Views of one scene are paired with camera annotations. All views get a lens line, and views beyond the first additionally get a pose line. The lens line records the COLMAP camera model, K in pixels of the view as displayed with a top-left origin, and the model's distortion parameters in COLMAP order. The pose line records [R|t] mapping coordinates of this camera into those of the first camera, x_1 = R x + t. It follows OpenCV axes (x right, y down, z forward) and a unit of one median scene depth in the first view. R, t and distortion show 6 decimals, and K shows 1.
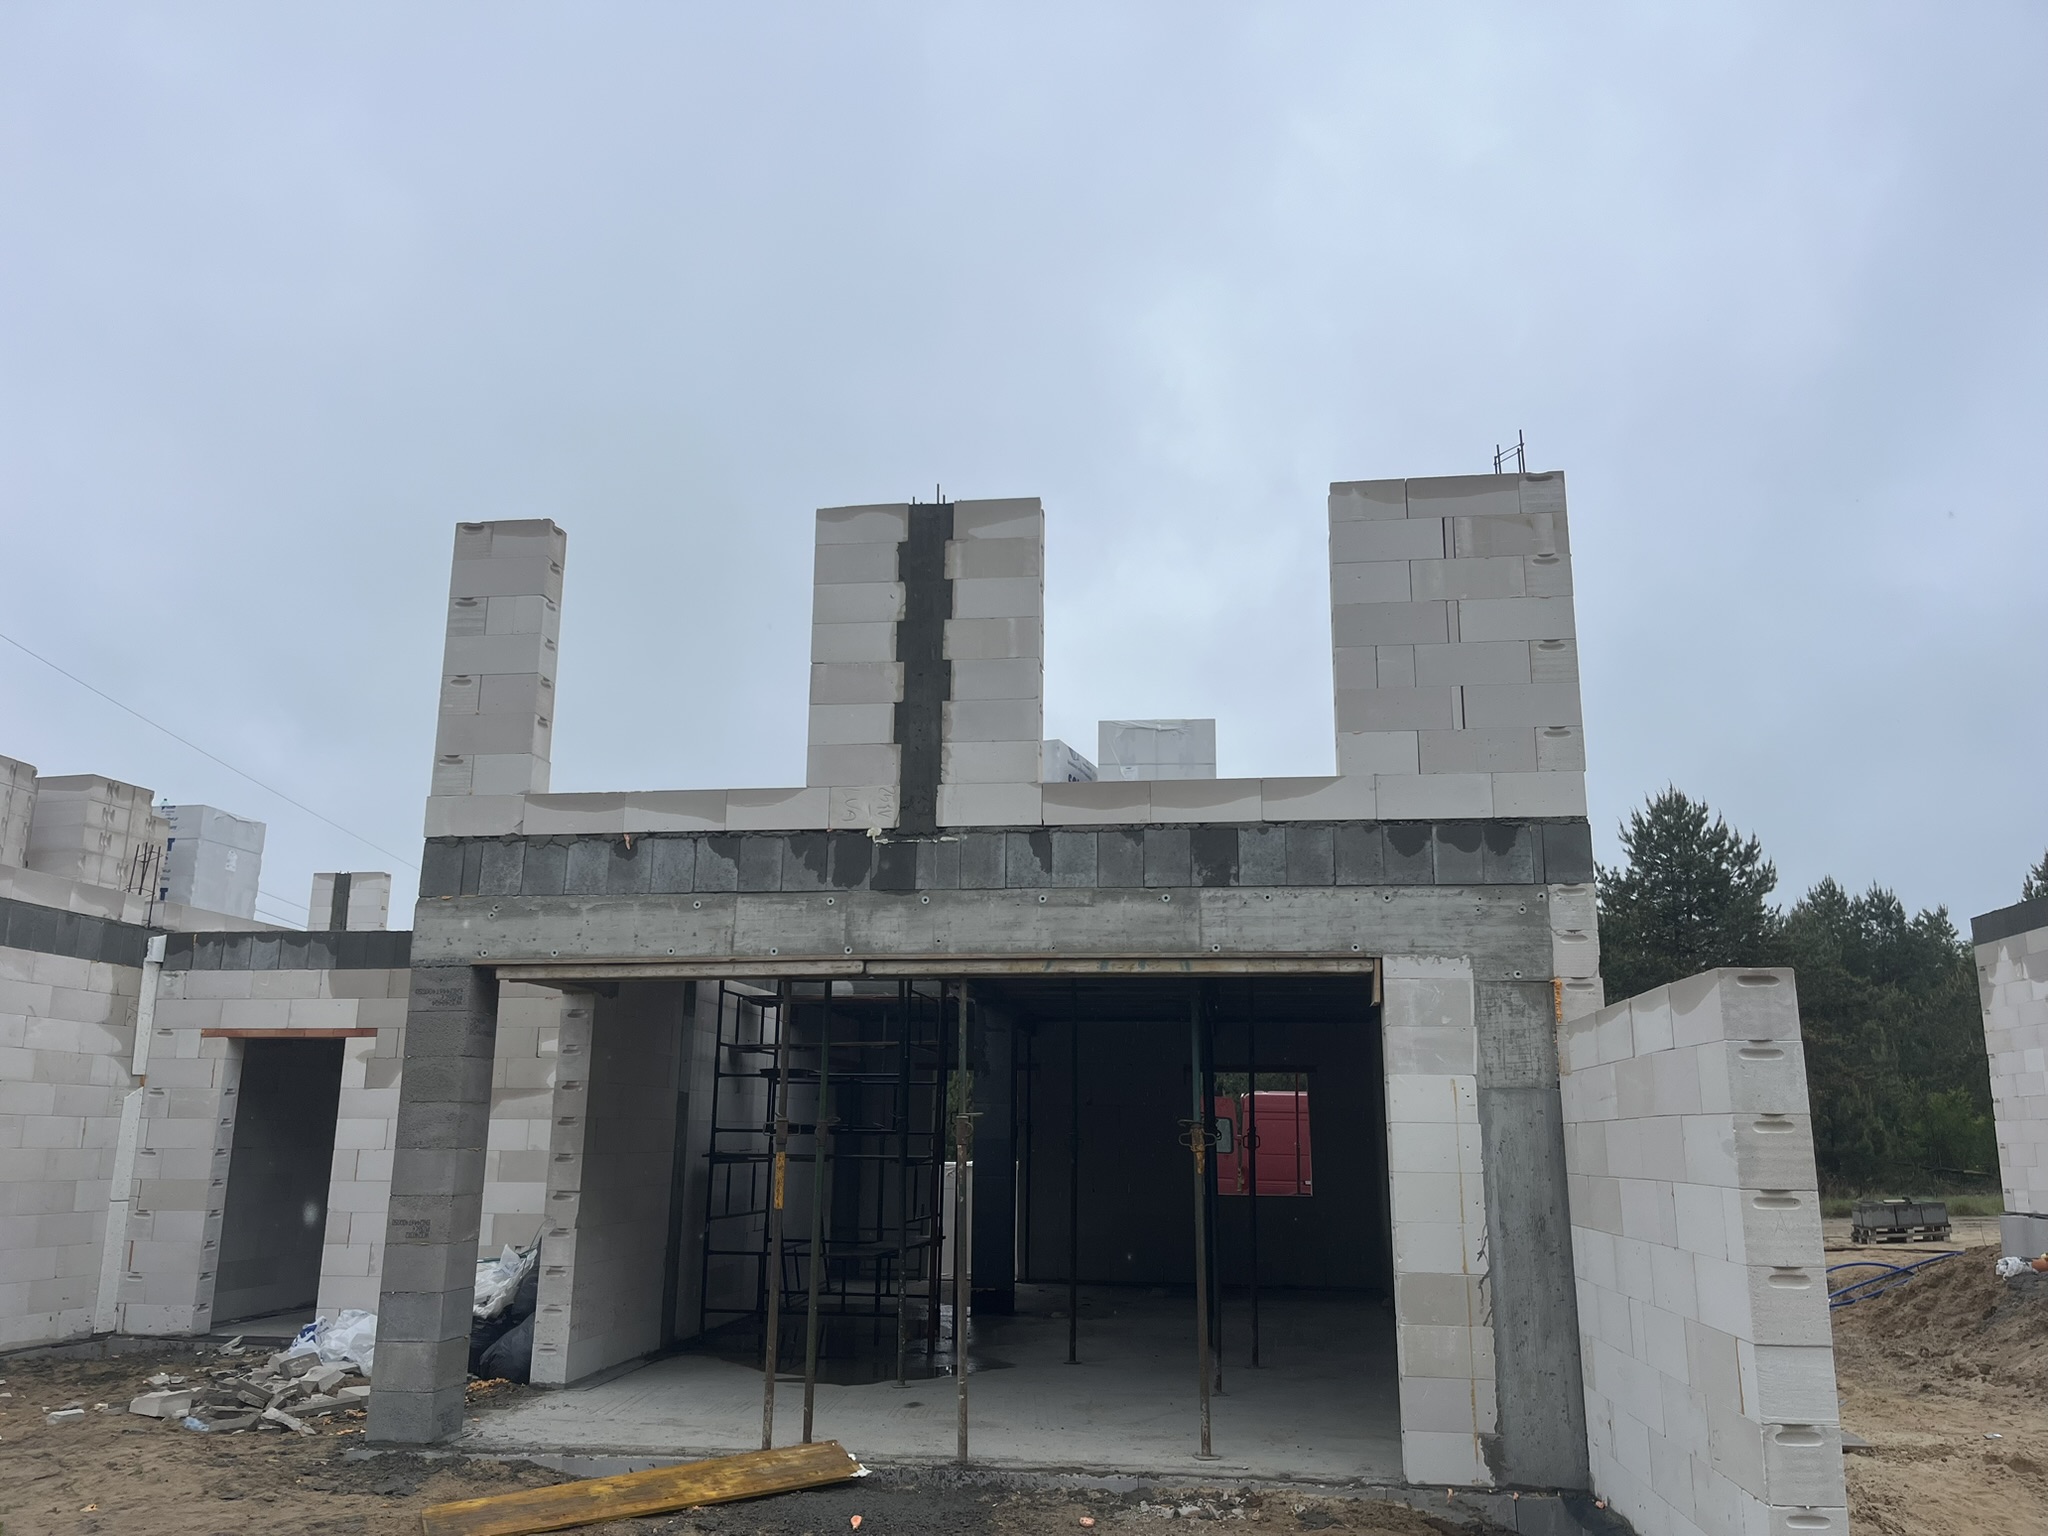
lens RADIAL K [[1532.5, 0, 1005.7], [0, 1532.5, 778.3], [0, 0, 1]] dist [0.084131, -0.112384]
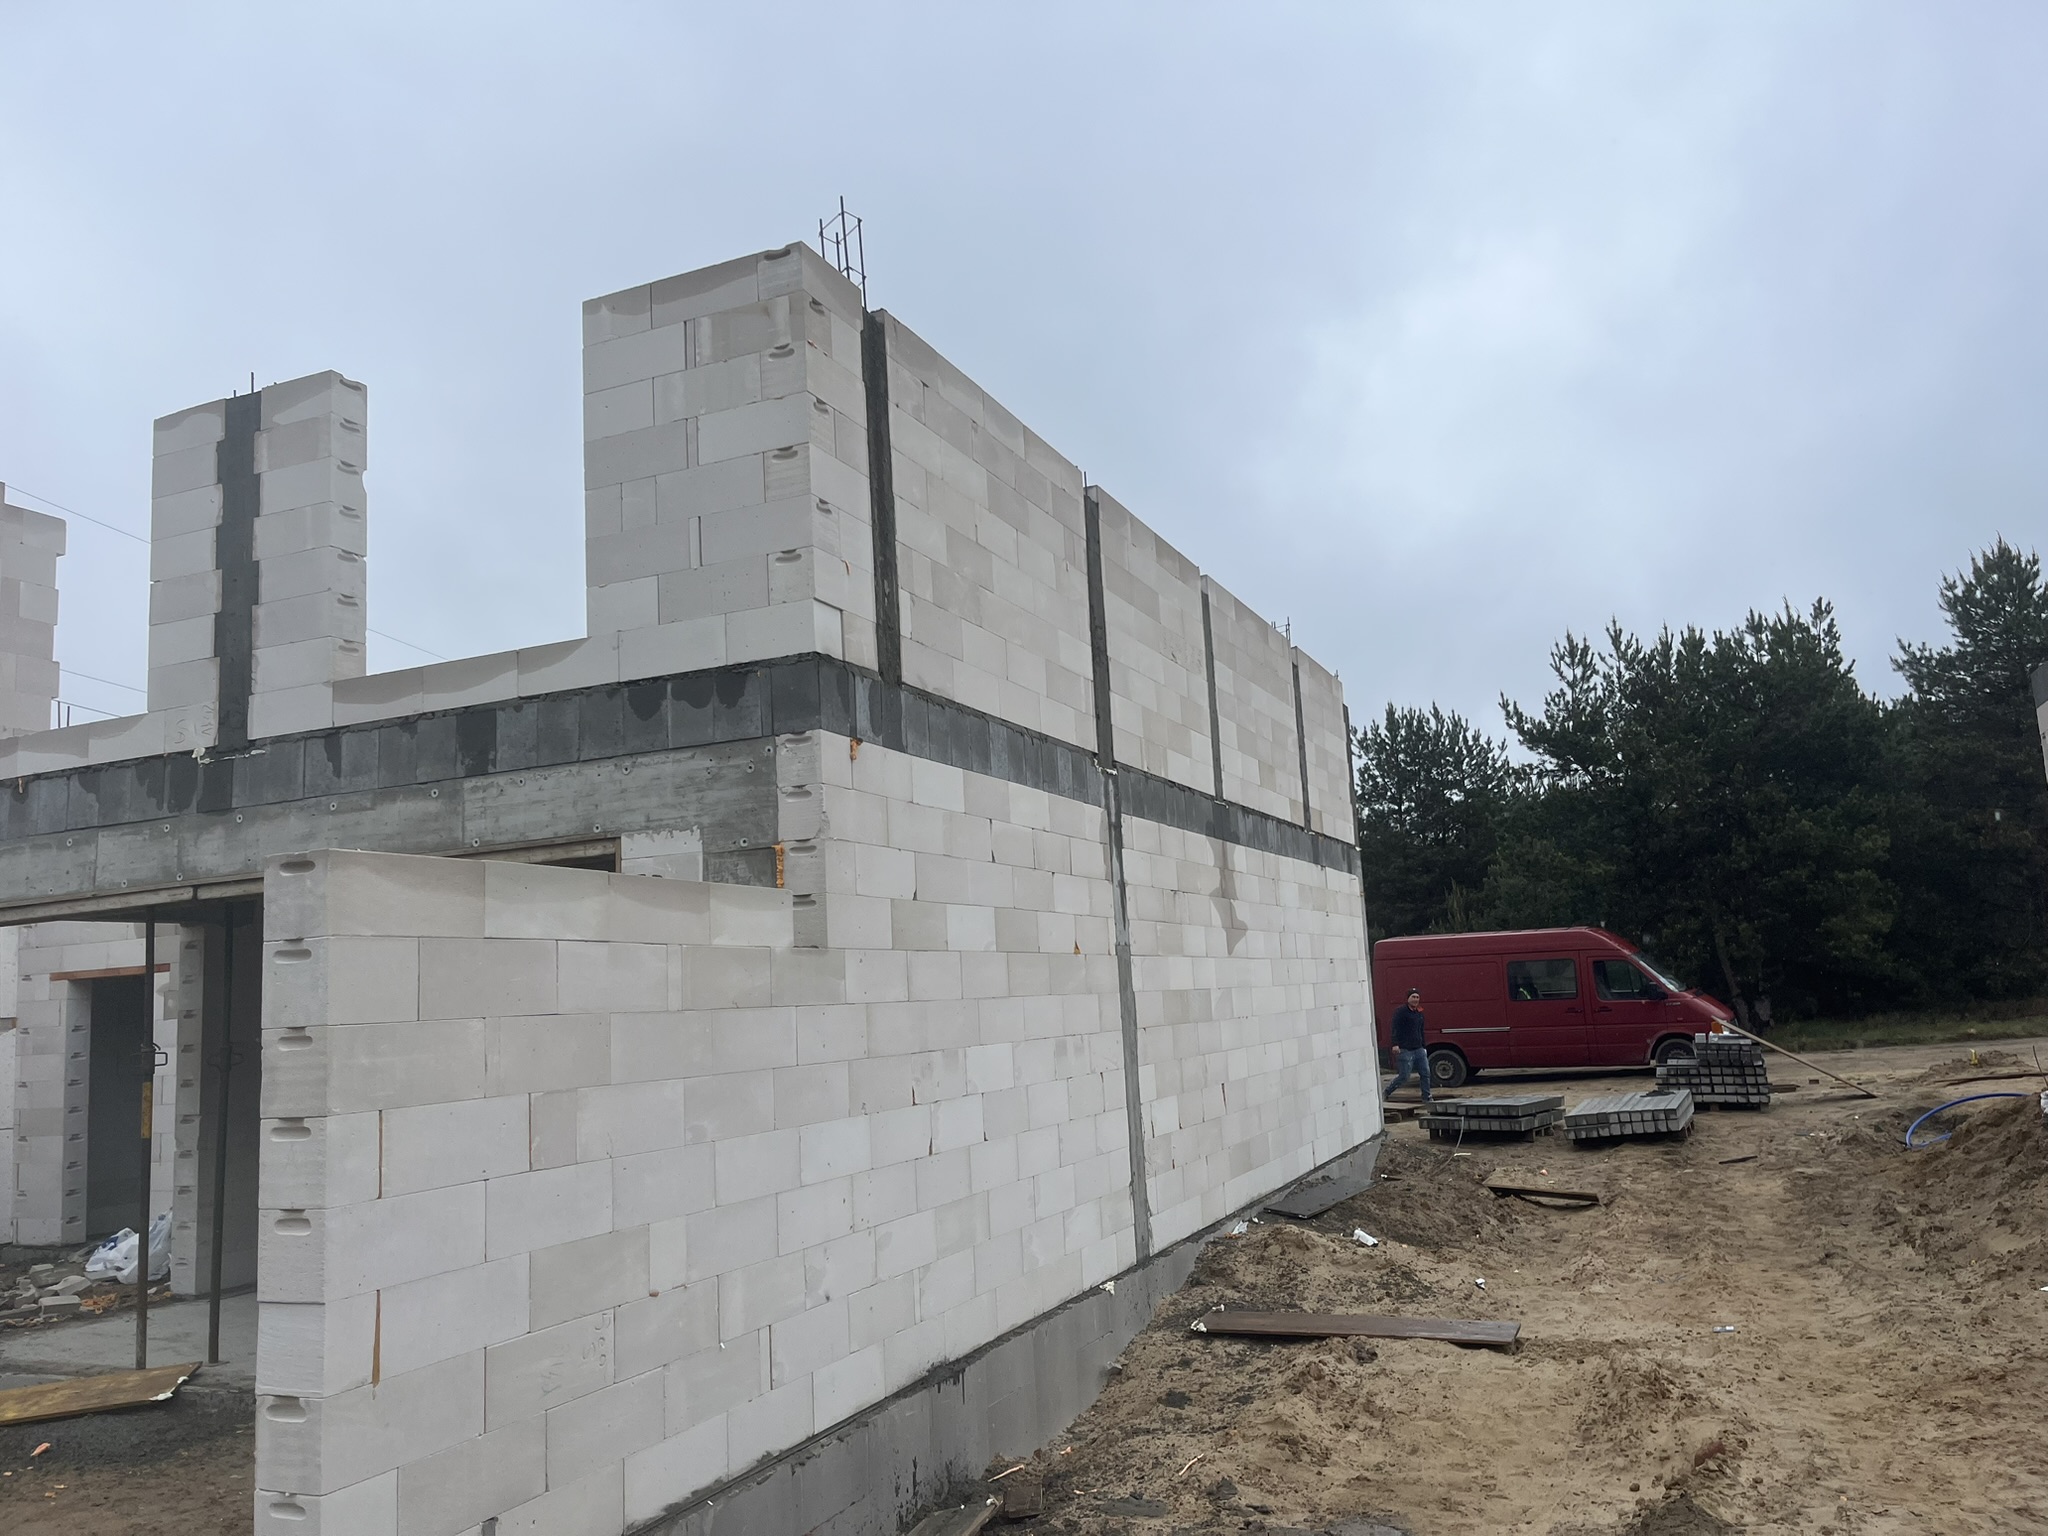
lens RADIAL K [[1532.5, 0, 1005.7], [0, 1532.5, 778.3], [0, 0, 1]] dist [0.084131, -0.112384]
pose [[0.960576, -0.100047, -0.259392, 0.657199], [0.122425, 0.989894, 0.071563, 0.043869], [0.249611, -0.100498, 0.963117, 0.190626]]
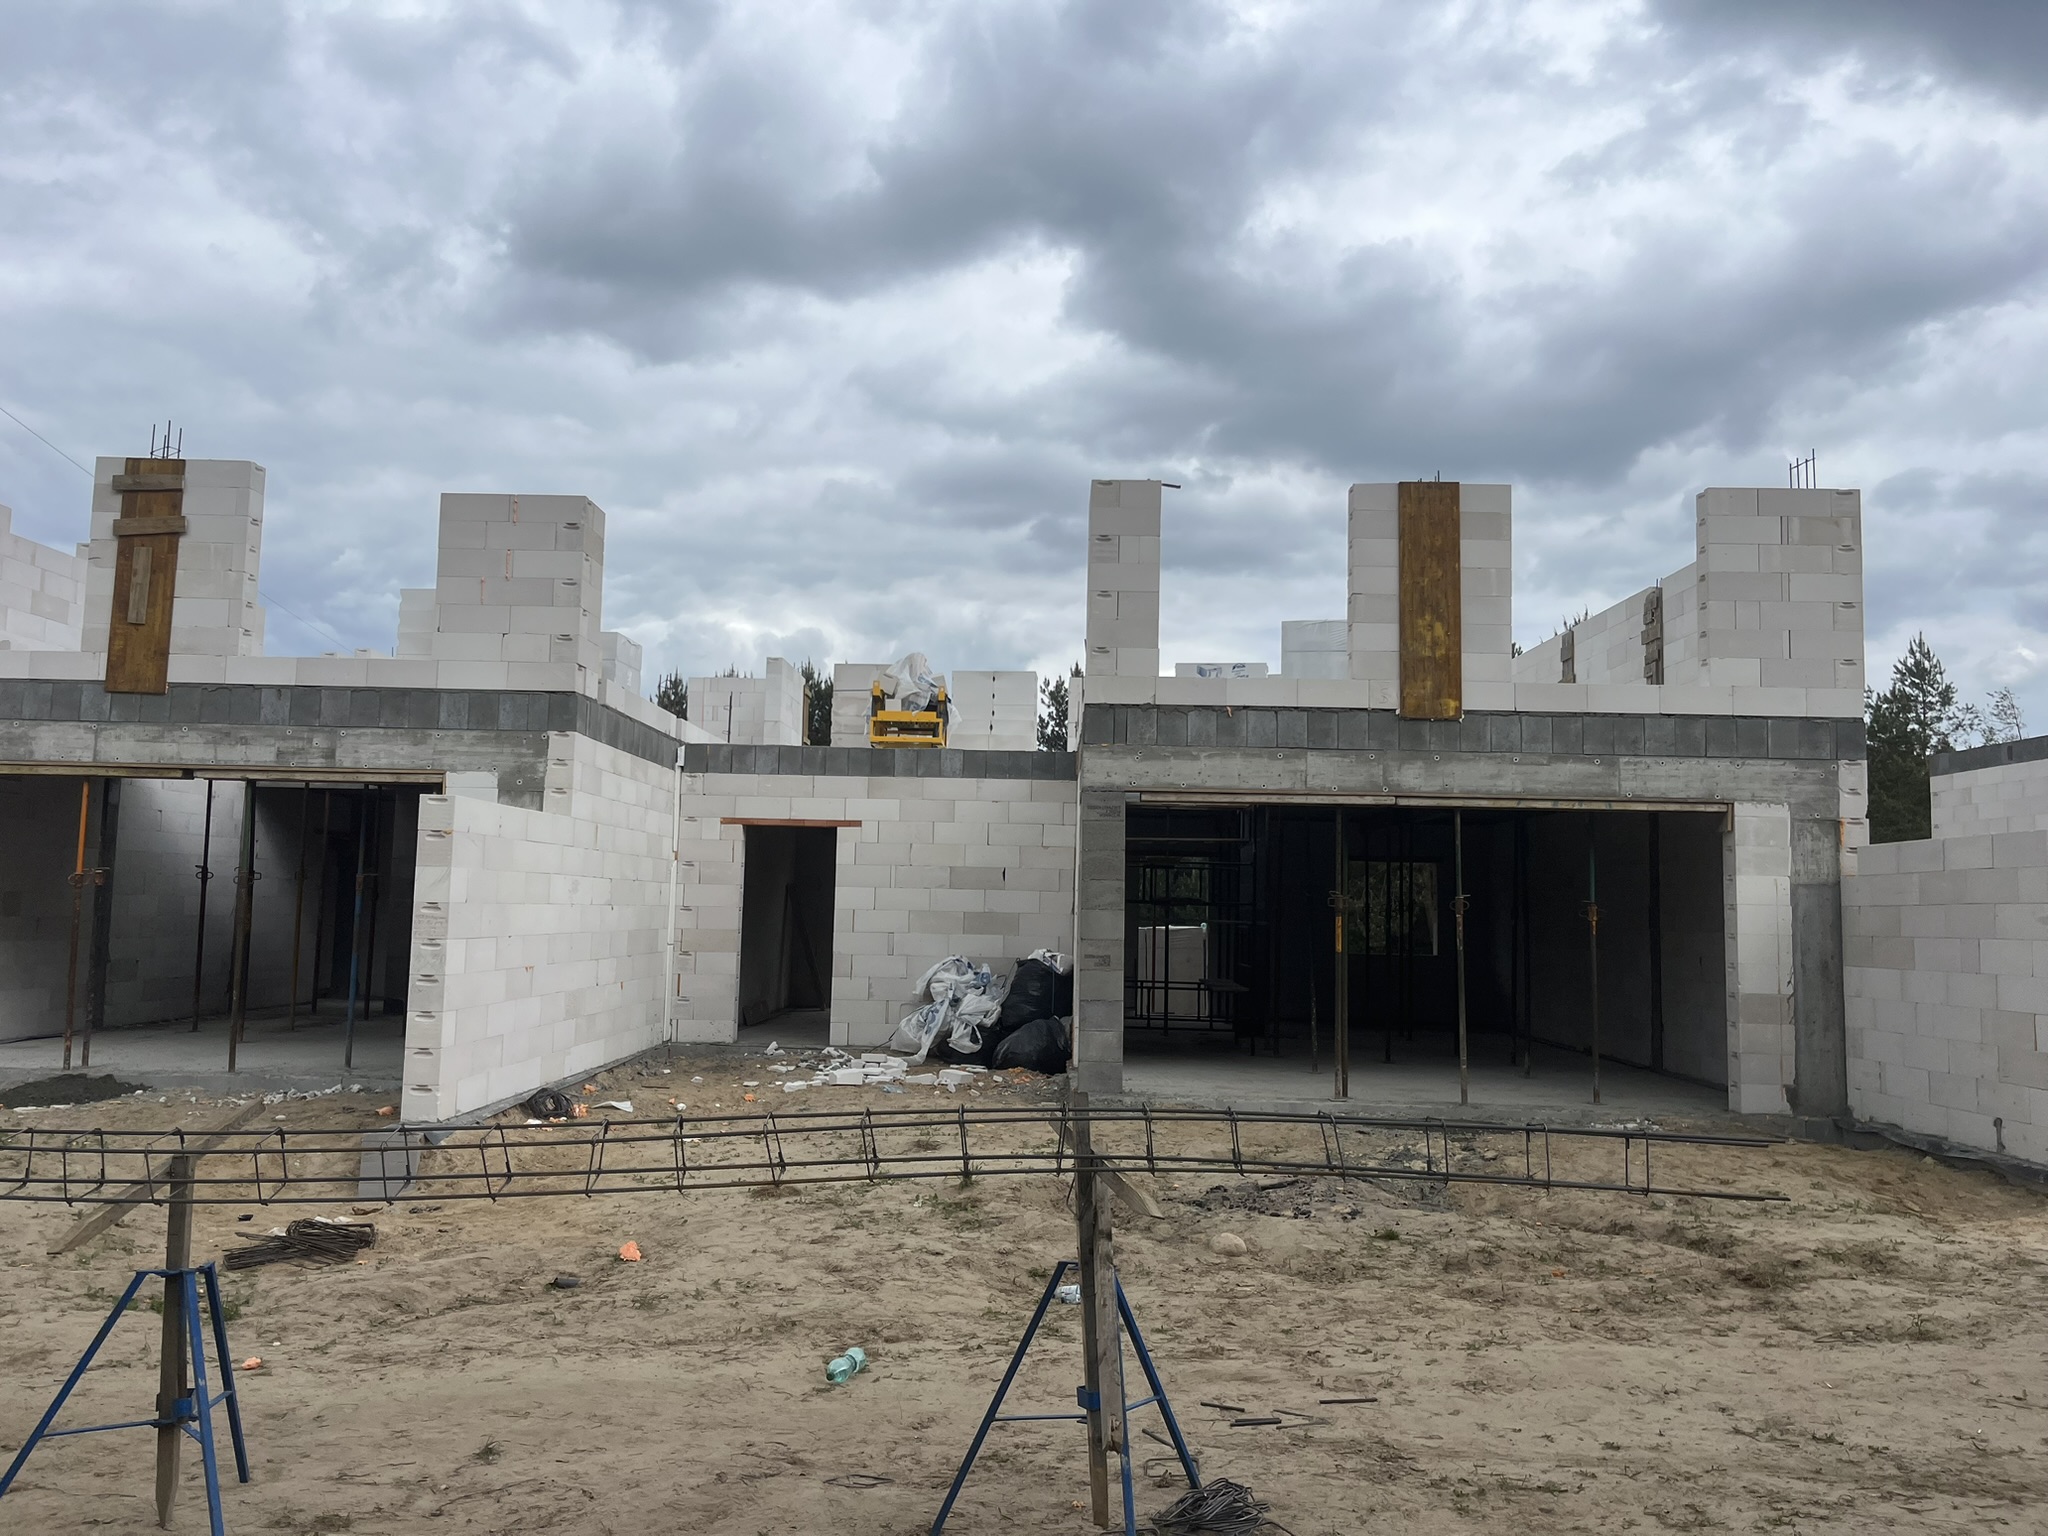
lens RADIAL K [[1517.7, 0, 1024.0], [0, 1517.7, 768.0], [0, 0, 1]] dist [0.006526, 0.044955]
pose [[0.993170, 0.024273, 0.114126, -0.628011], [-0.039565, 0.990232, 0.133700, -0.095161], [-0.109766, -0.137302, 0.984428, -0.435257]]
